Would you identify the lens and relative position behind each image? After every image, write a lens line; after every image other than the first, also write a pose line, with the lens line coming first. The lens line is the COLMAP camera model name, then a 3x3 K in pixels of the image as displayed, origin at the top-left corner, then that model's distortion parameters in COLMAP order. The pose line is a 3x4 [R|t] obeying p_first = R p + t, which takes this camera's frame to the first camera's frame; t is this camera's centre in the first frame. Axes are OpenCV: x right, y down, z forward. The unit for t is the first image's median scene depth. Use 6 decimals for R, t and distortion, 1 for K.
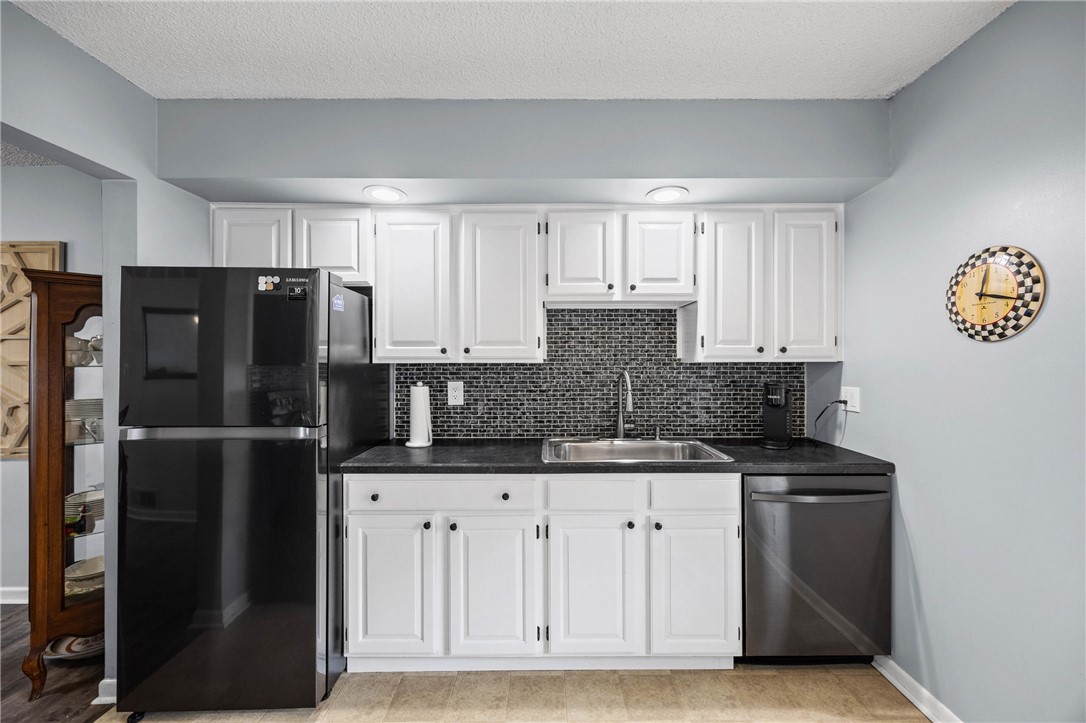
lens RADIAL K [[433.6, 0, 551.0], [0, 433.6, 355.6], [0, 0, 1]] dist [0.000498, -0.000089]
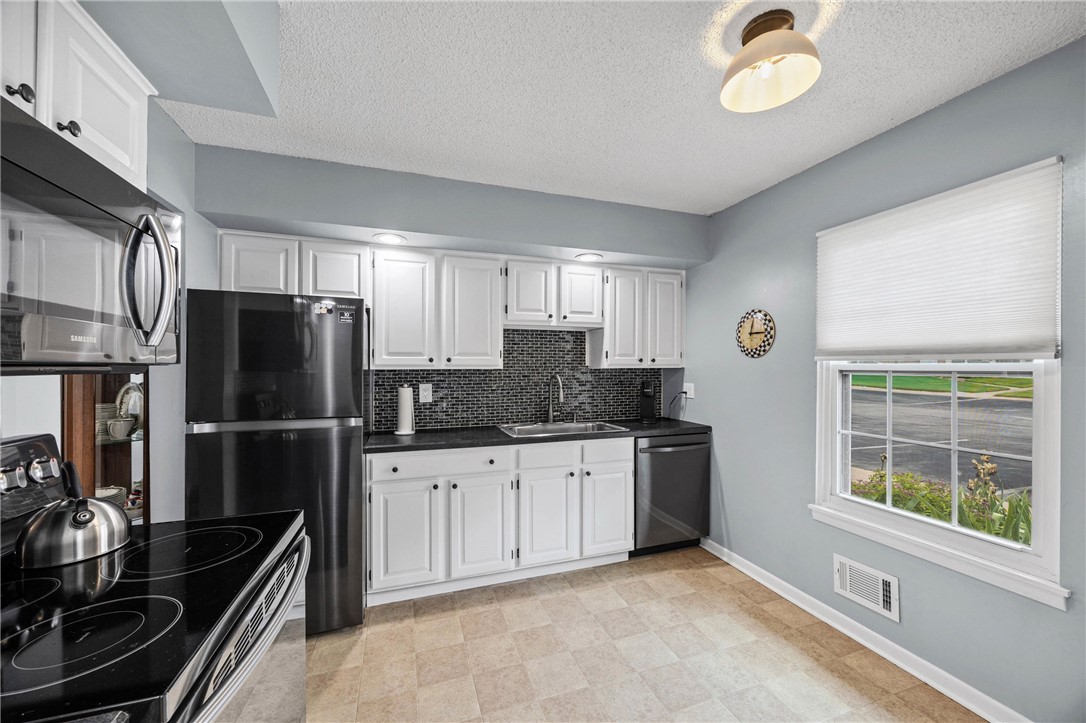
lens RADIAL K [[433.6, 0, 551.0], [0, 433.6, 355.6], [0, 0, 1]] dist [0.000498, -0.000089]
pose [[0.942855, 0.008069, 0.333105, -0.340390], [-0.003999, 0.999909, -0.012902, -0.008397], [-0.333179, 0.010832, 0.942801, -0.363739]]
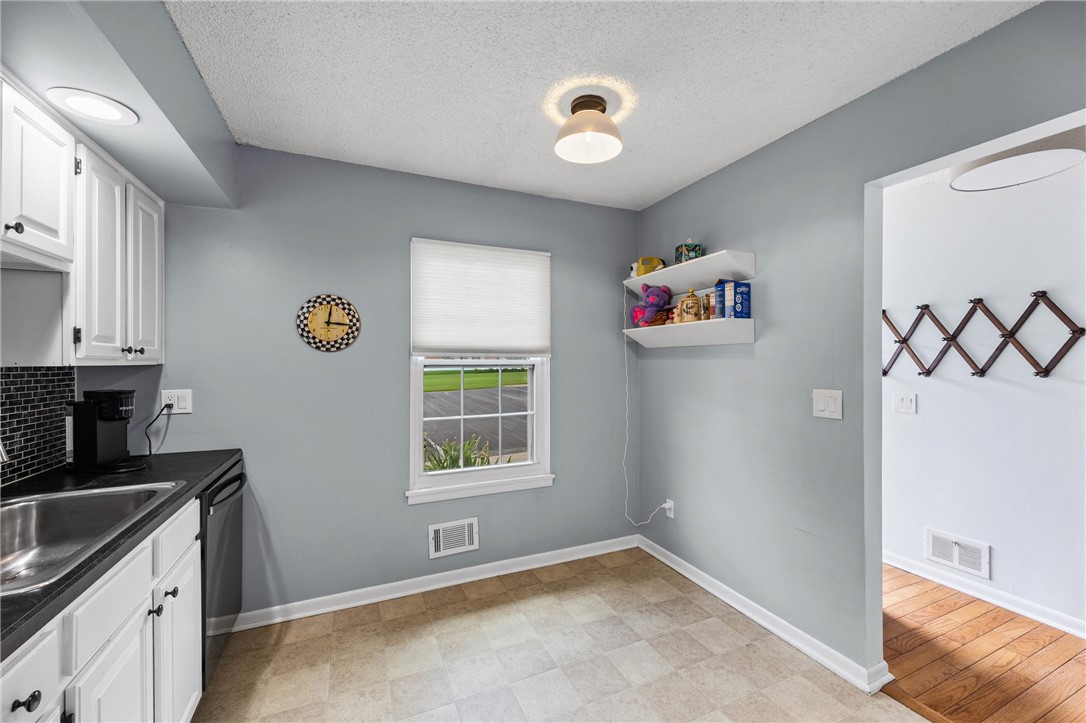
lens RADIAL K [[433.6, 0, 551.0], [0, 433.6, 355.6], [0, 0, 1]] dist [0.000498, -0.000089]
pose [[-0.422883, 0.017201, 0.906021, -0.577273], [-0.005619, 0.999751, -0.021603, 0.009916], [-0.906167, -0.014227, -0.422681, 0.634104]]
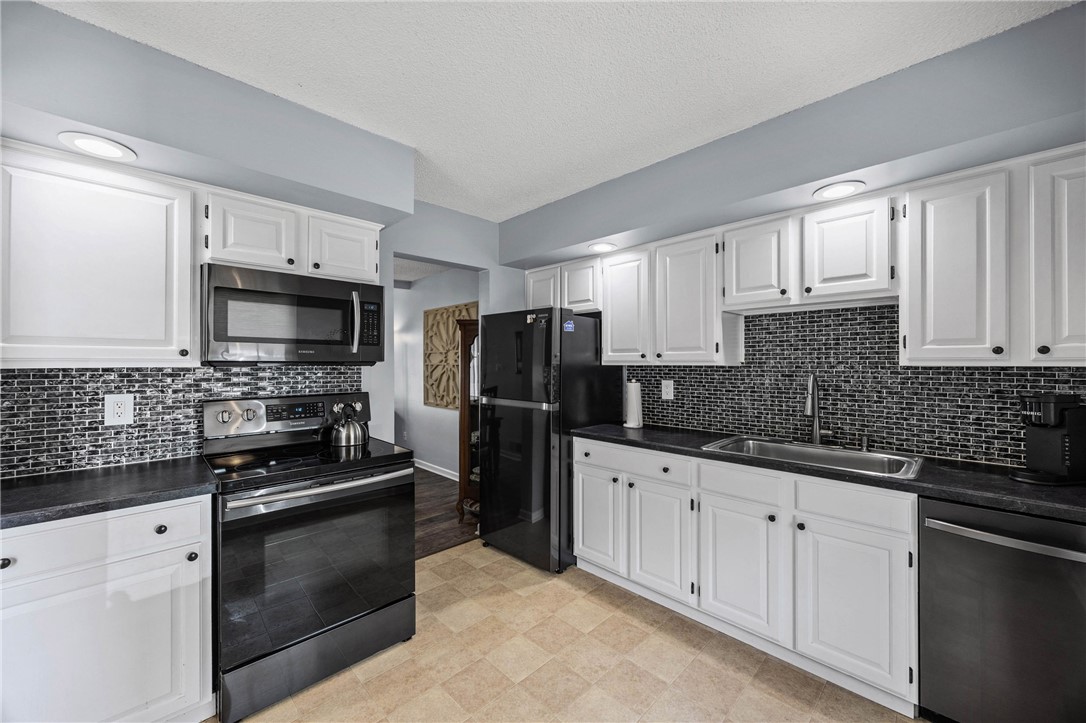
lens RADIAL K [[422.7, 0, 537.3], [0, 422.7, 352.5], [0, 0, 1]] dist [-0.001143, -0.000128]
pose [[0.688531, -0.016304, -0.725023, 0.458157], [0.006096, 0.999842, -0.016694, -0.001843], [0.725181, 0.007074, 0.688522, -0.115181]]
